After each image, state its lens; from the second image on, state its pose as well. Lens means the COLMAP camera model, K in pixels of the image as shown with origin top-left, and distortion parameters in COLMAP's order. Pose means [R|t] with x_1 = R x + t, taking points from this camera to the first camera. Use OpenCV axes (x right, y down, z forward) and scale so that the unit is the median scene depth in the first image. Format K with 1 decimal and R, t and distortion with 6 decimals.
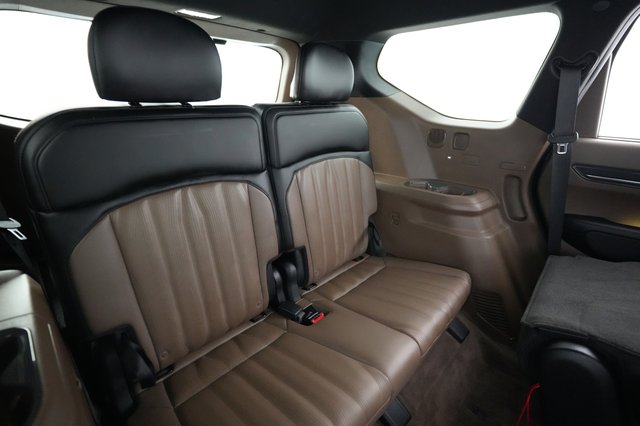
lens RADIAL K [[304.3, 0, 320.0], [0, 304.3, 213.0], [0, 0, 1]] dist [0.003380, 0.000340]
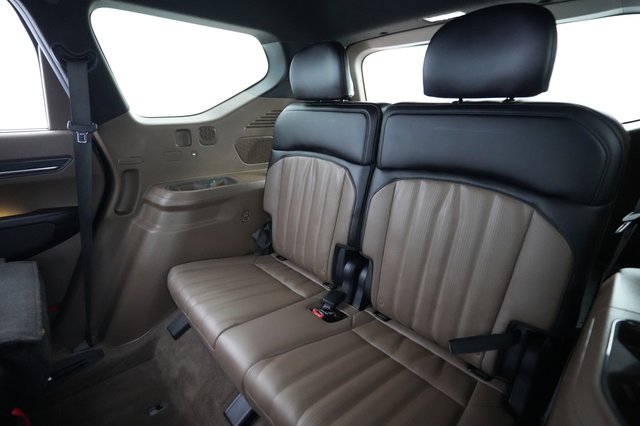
lens RADIAL K [[301.1, 0, 320.0], [0, 301.1, 213.0], [0, 0, 1]] dist [-0.001902, -0.000184]
pose [[-0.062131, 0.352424, -0.933776, 0.704470], [-0.330395, 0.875571, 0.352440, -0.260256], [0.941795, 0.330413, 0.062039, 0.717803]]
